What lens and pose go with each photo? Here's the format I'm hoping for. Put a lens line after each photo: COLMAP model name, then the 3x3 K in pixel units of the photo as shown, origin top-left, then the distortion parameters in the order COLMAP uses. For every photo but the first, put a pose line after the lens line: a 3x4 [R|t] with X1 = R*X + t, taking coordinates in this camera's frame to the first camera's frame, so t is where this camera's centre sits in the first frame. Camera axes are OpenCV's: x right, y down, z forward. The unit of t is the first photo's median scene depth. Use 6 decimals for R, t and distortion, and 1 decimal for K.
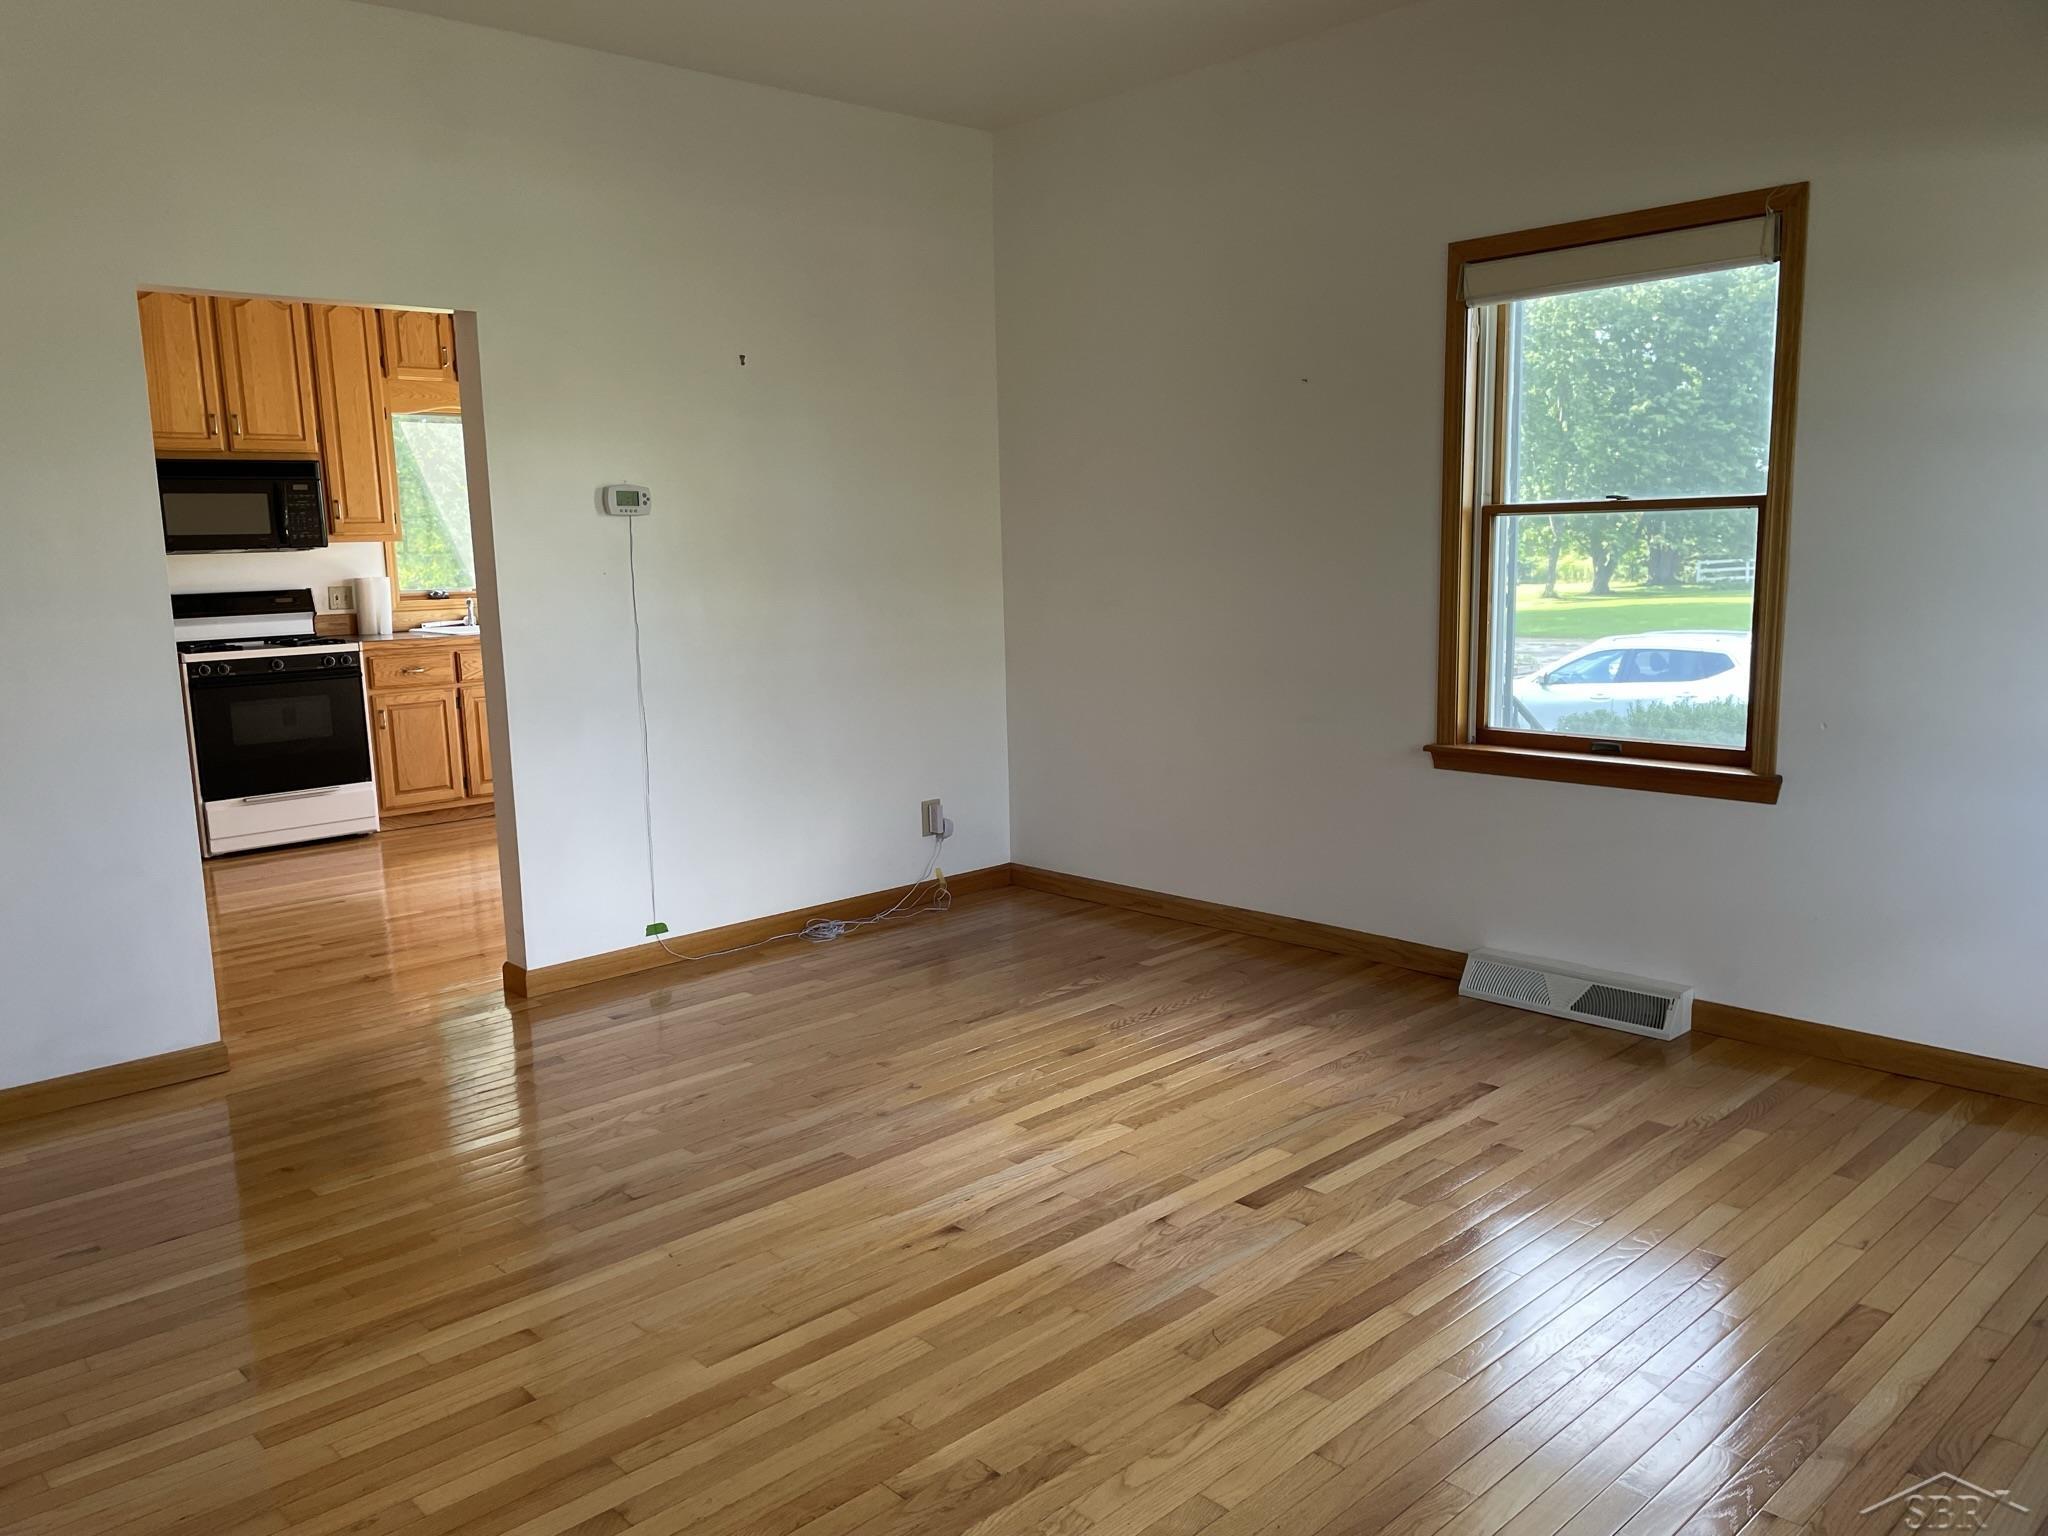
lens RADIAL K [[1529.4, 0, 1024.0], [0, 1529.4, 768.0], [0, 0, 1]] dist [0.072383, -0.001350]
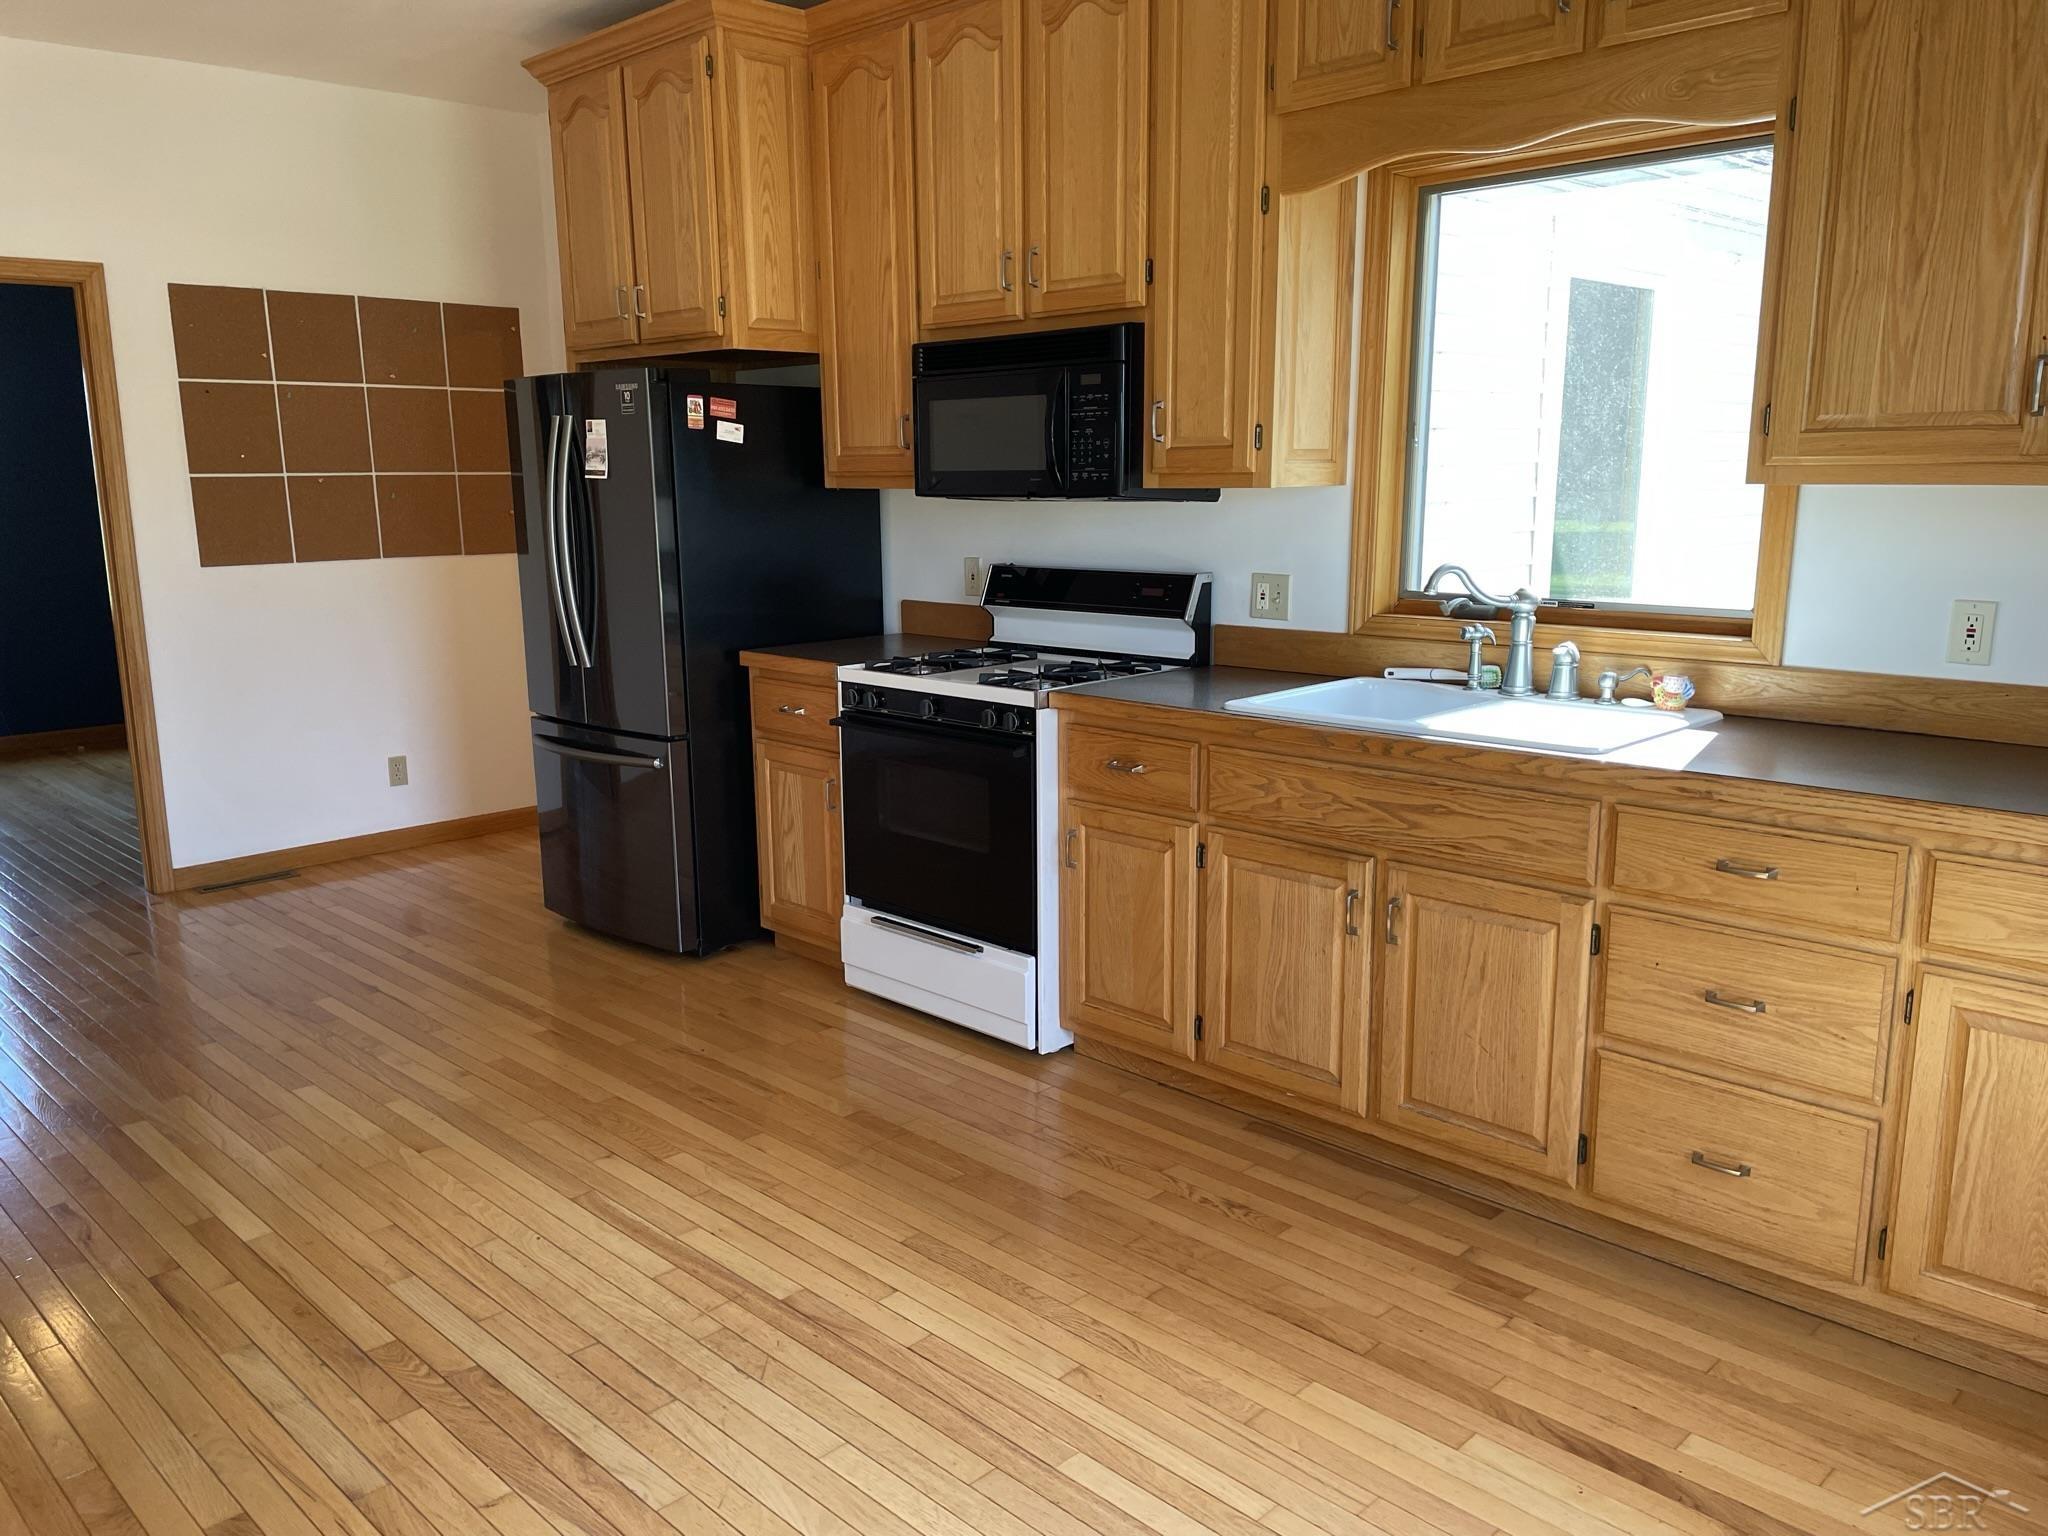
lens RADIAL K [[1529.4, 0, 1024.0], [0, 1529.4, 768.0], [0, 0, 1]] dist [0.072383, -0.001350]
pose [[0.035403, 0.221562, -0.974503, 0.055578], [-0.145290, 0.965896, 0.214327, -0.153234], [0.988755, 0.133998, 0.066386, 0.909988]]
